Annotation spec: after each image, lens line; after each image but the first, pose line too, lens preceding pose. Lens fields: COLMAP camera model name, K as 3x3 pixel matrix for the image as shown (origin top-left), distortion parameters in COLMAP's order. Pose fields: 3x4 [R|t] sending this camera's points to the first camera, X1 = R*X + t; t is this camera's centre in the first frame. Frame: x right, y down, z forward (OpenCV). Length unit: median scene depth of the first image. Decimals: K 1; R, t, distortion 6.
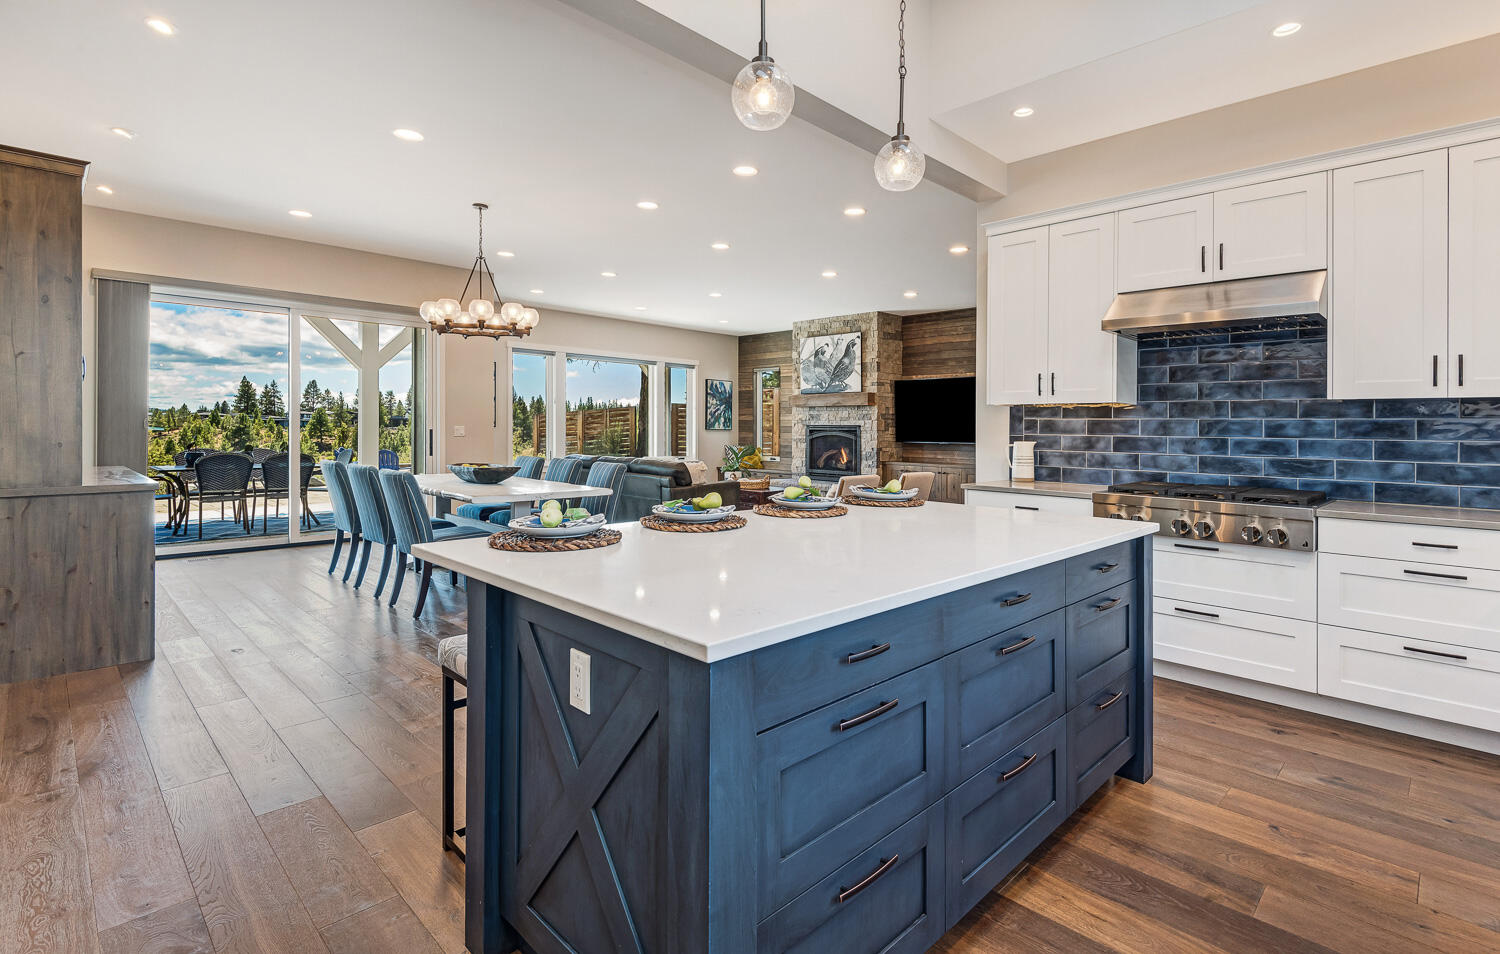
lens RADIAL K [[717.9, 0, 769.3], [0, 717.9, 450.0], [0, 0, 1]] dist [0.015845, -0.001146]
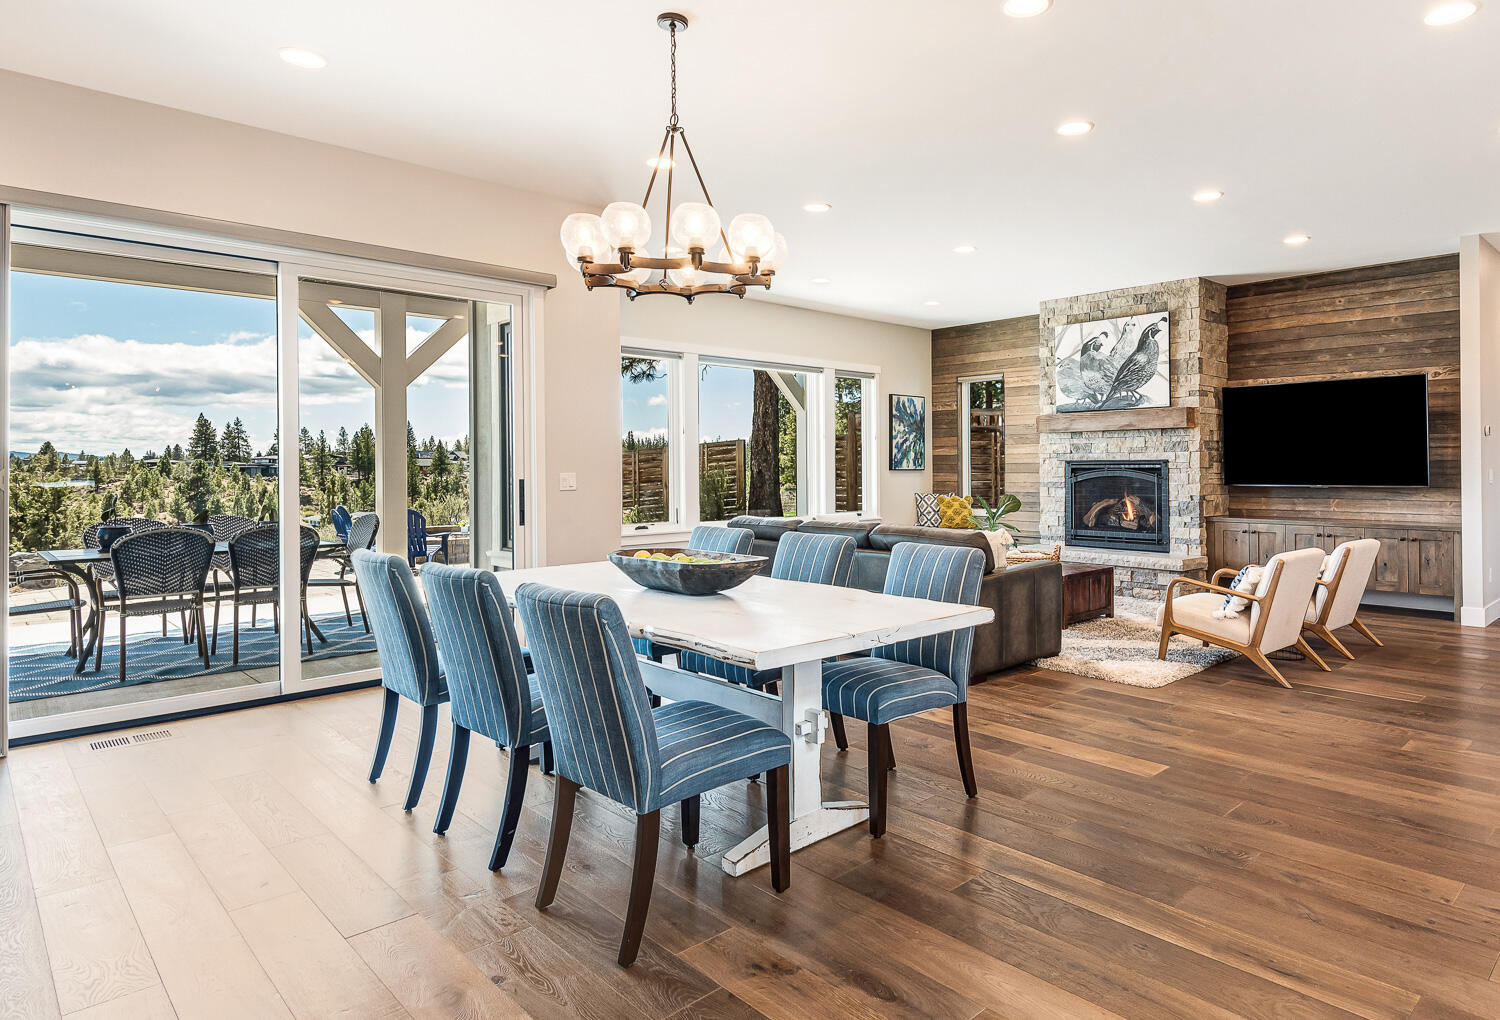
lens RADIAL K [[888.3, 0, 835.1], [0, 888.3, 483.2], [0, 0, 1]] dist [0.016112, 0.003895]
pose [[0.999771, -0.017207, -0.012738, -0.153824], [0.017058, 0.999786, -0.011689, -0.009536], [0.012937, 0.011469, 0.999851, 0.214826]]
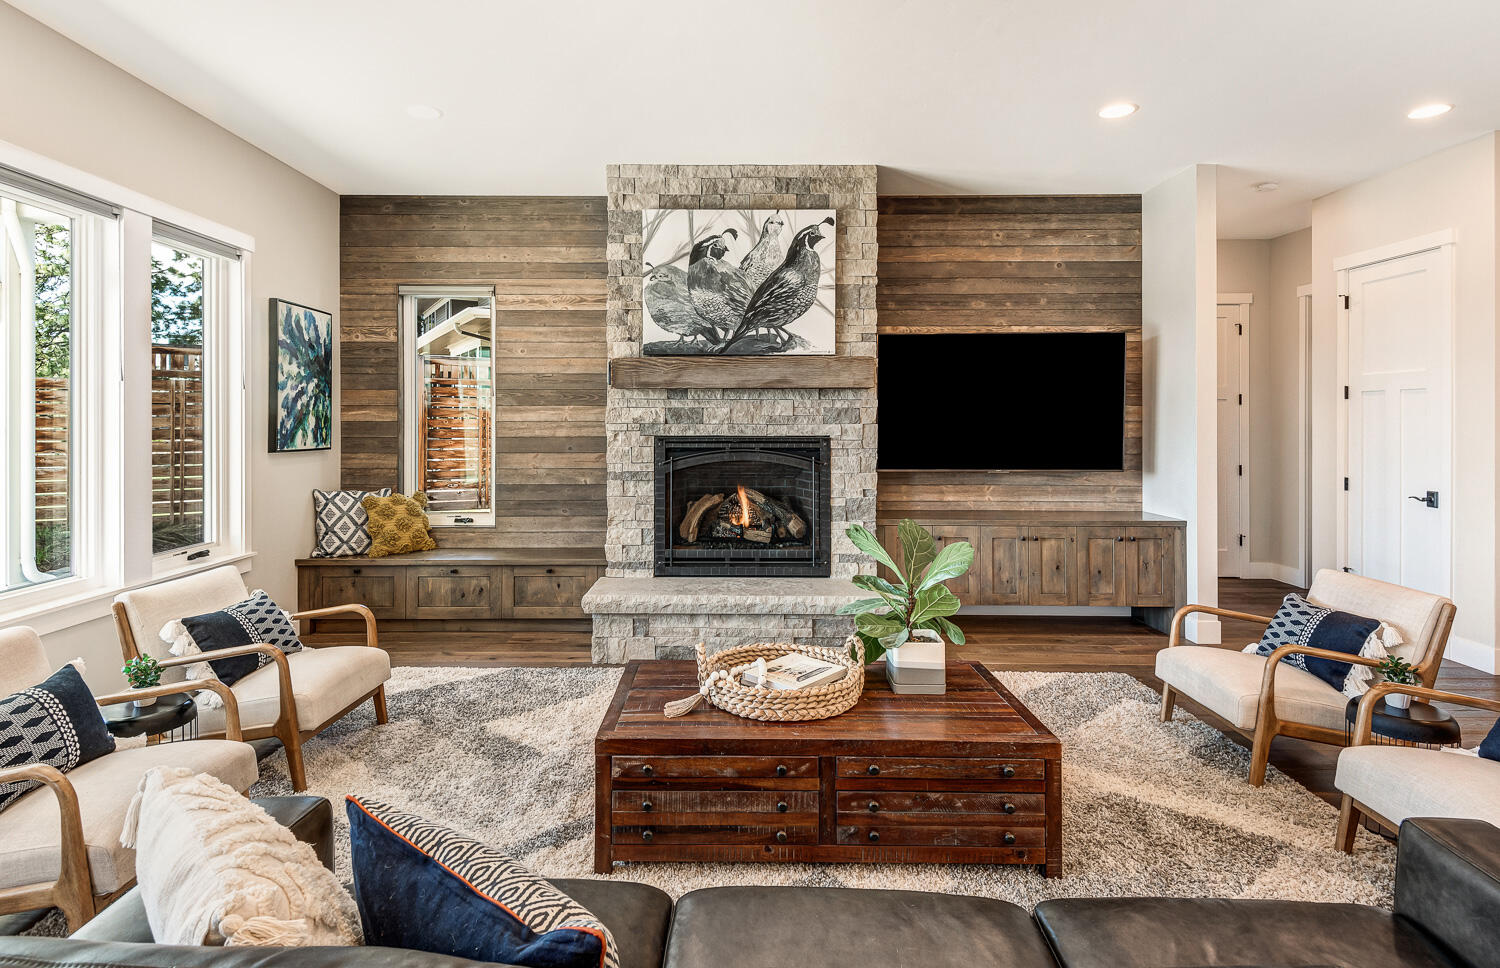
lens RADIAL K [[766.8, 0, 729.5], [0, 766.8, 418.3], [0, 0, 1]] dist [0.027047, -0.000032]
pose [[0.714771, -0.009899, 0.699289, -0.221135], [0.029880, 0.999419, -0.016395, -0.038483], [-0.698720, 0.032614, 0.714651, 0.718131]]
